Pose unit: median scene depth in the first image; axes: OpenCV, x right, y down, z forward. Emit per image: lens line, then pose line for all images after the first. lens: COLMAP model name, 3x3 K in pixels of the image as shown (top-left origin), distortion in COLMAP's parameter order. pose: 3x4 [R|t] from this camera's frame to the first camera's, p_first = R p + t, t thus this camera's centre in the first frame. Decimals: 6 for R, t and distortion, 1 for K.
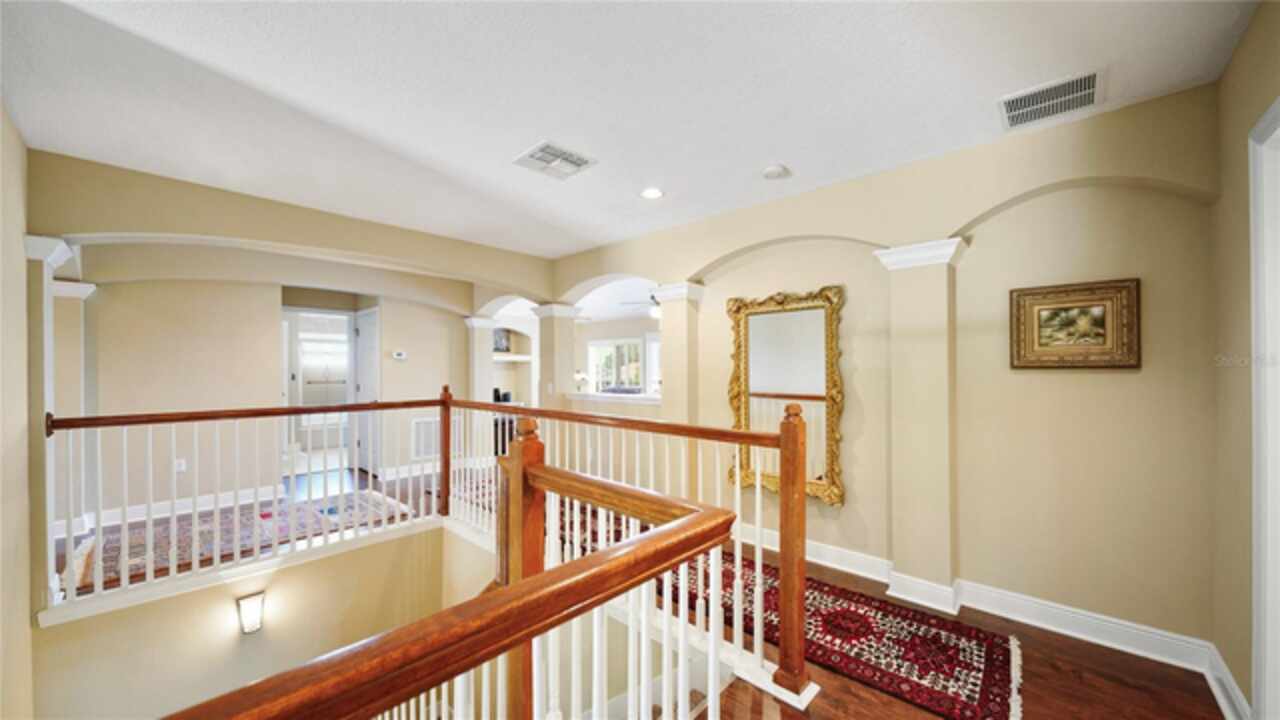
lens RADIAL K [[452.4, 0, 630.9], [0, 452.4, 366.7], [0, 0, 1]] dist [-0.002383, -0.000192]
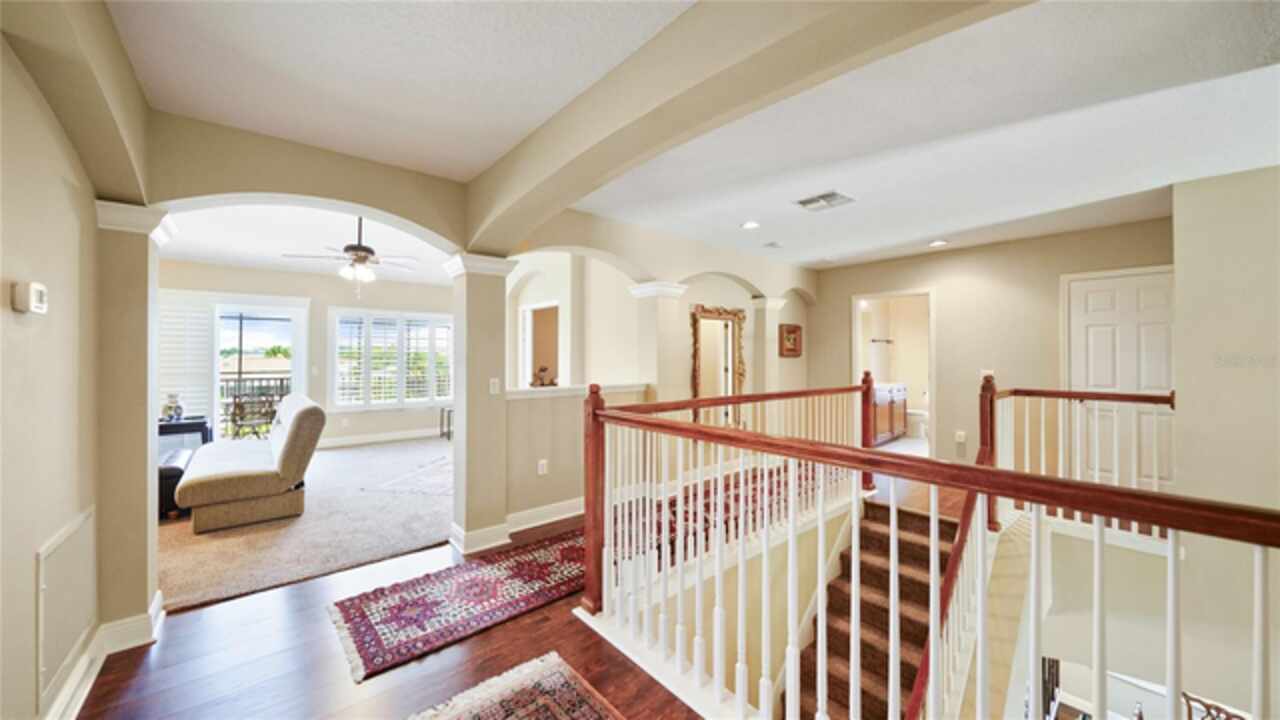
lens RADIAL K [[452.4, 0, 631.8], [0, 452.4, 356.9], [0, 0, 1]] dist [-0.002383, -0.000192]
pose [[0.108884, -0.001904, 0.994053, -0.444793], [-0.007369, 0.999969, 0.002722, 0.001835], [-0.994027, -0.007621, 0.108867, 0.405870]]
